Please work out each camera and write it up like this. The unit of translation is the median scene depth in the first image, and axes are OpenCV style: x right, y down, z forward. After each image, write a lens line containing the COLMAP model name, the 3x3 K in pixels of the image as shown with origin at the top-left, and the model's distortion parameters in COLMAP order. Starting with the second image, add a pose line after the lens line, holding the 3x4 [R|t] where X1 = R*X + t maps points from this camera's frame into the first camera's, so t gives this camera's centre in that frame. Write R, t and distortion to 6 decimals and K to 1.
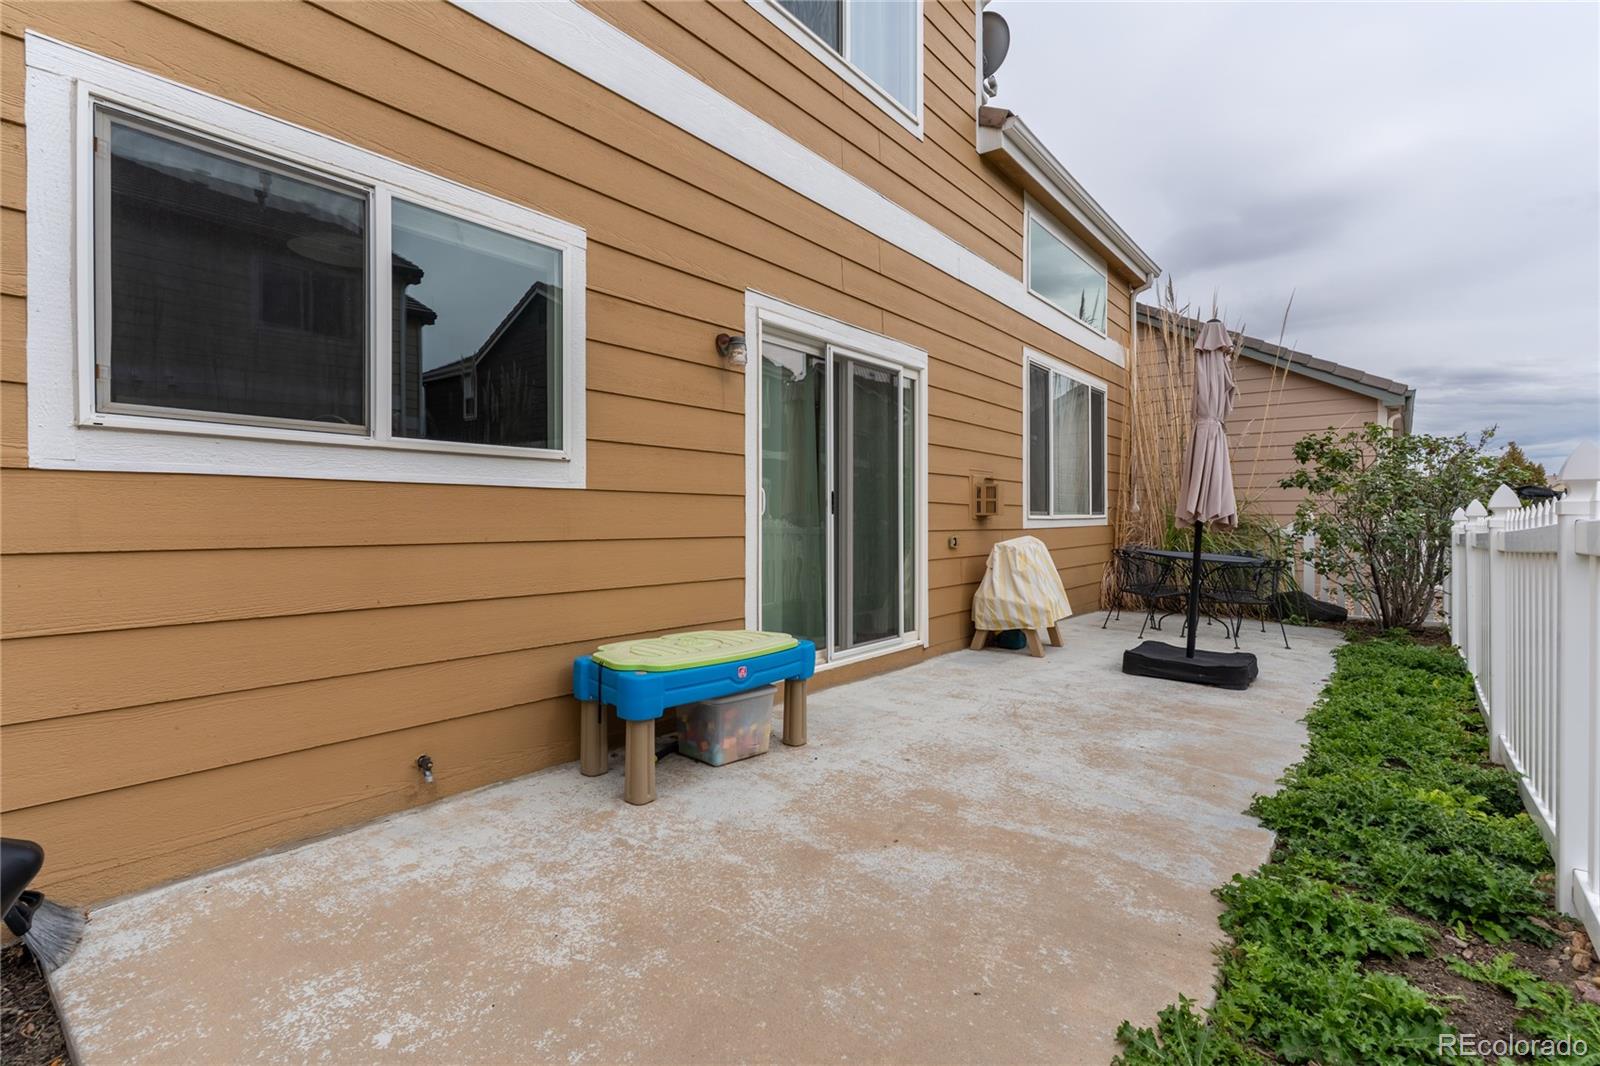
lens RADIAL K [[759.6, 0, 796.7], [0, 759.6, 530.4], [0, 0, 1]] dist [-0.000814, 0.002952]
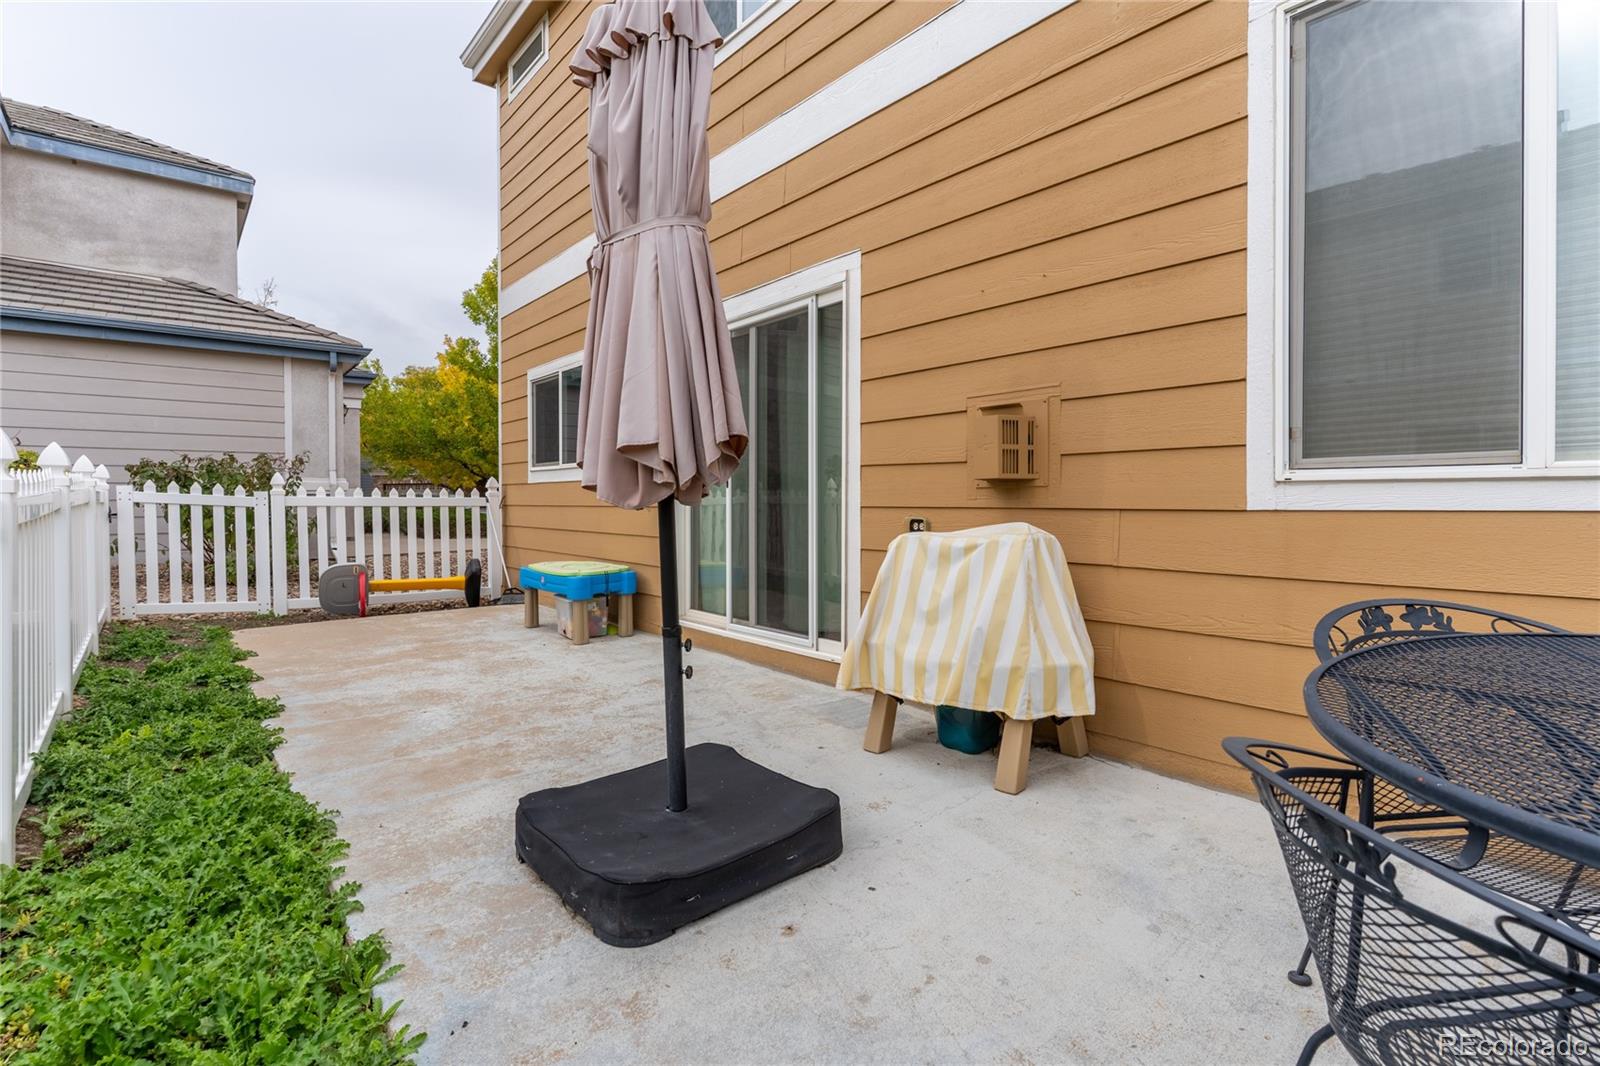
lens RADIAL K [[759.6, 0, 797.3], [0, 759.6, 516.8], [0, 0, 1]] dist [-0.000814, 0.002952]
pose [[-0.203170, 0.017216, -0.978992, 0.911872], [-0.011213, 0.999739, 0.019908, -0.003393], [0.979079, 0.015022, -0.202924, 1.141072]]
